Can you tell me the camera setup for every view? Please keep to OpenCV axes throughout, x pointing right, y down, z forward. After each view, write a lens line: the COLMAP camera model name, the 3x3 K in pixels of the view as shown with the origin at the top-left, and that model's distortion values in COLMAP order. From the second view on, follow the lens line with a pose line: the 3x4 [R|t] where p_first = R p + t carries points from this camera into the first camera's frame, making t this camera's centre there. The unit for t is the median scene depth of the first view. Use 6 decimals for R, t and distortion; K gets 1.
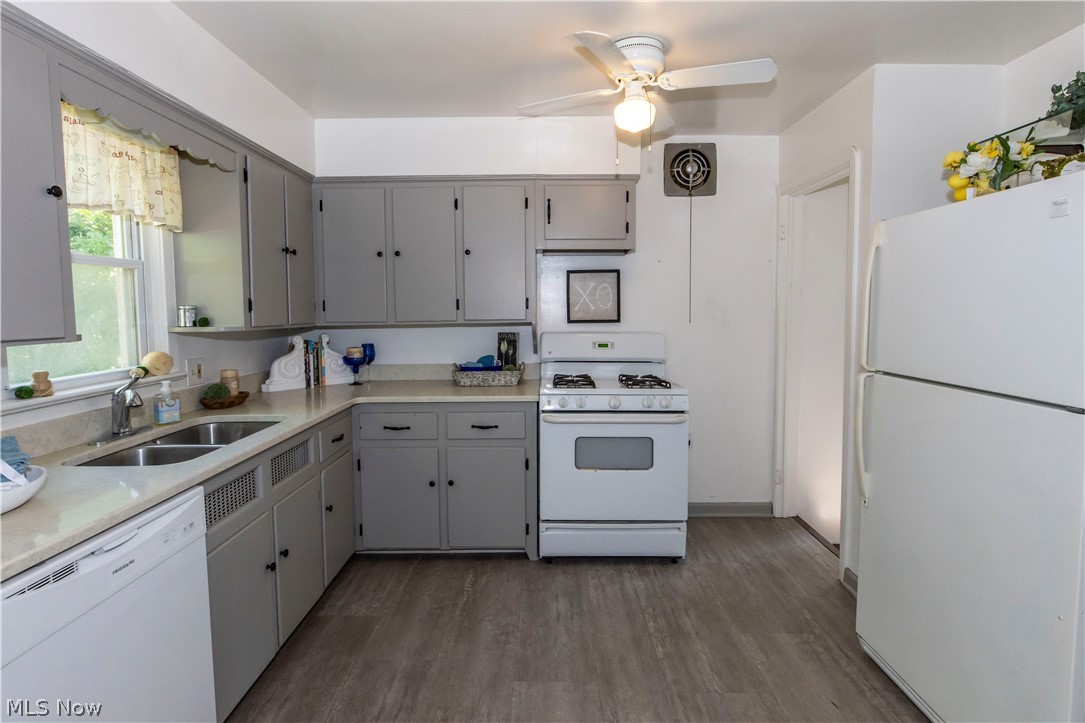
lens RADIAL K [[547.0, 0, 548.5], [0, 547.0, 341.4], [0, 0, 1]] dist [-0.010698, 0.002616]
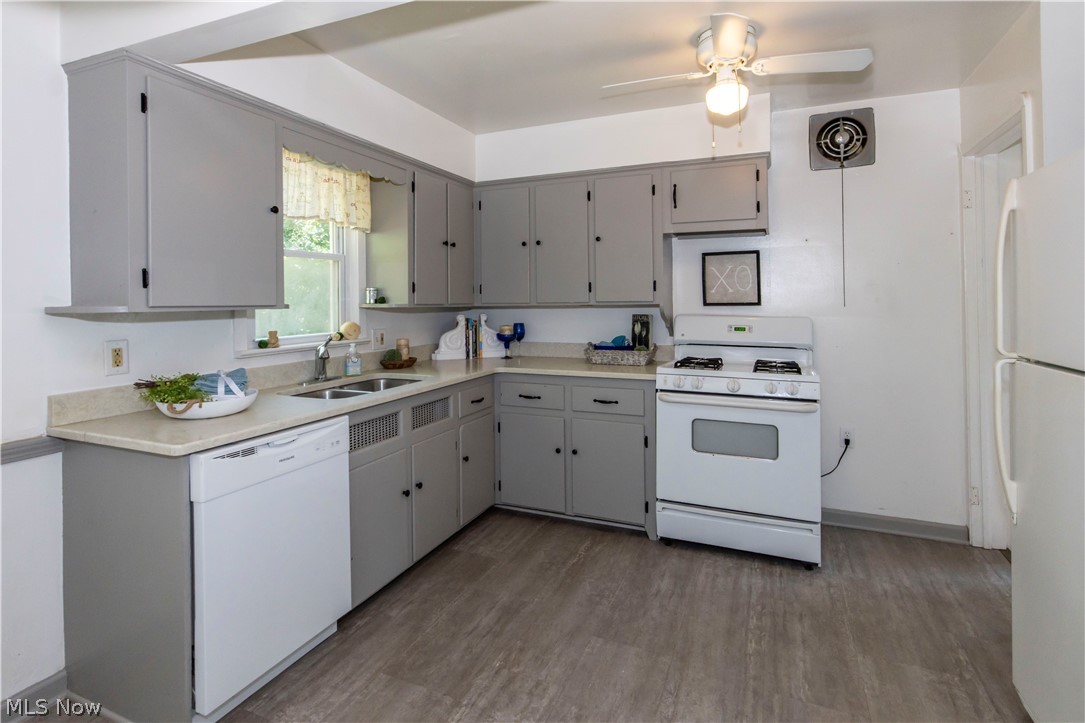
lens RADIAL K [[557.4, 0, 528.5], [0, 557.4, 299.3], [0, 0, 1]] dist [-0.007118, 0.000511]
pose [[0.913496, 0.000435, -0.406848, 0.186711], [-0.025891, 0.998035, -0.057066, 0.024283], [0.406024, 0.062663, 0.911711, -0.056363]]
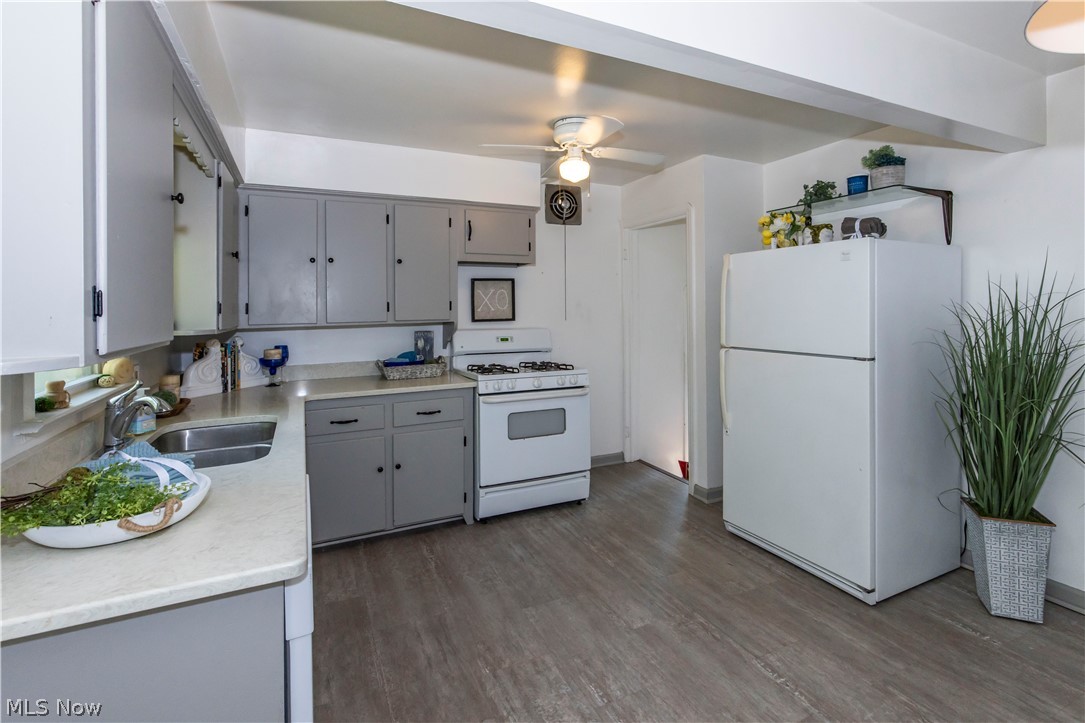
lens RADIAL K [[495.3, 0, 542.1], [0, 495.3, 306.7], [0, 0, 1]] dist [-0.006621, -0.000051]
pose [[0.905503, -0.003641, 0.424325, -0.349691], [0.032471, 0.997626, -0.060733, 0.004706], [-0.423097, 0.068772, 0.903471, -0.059233]]
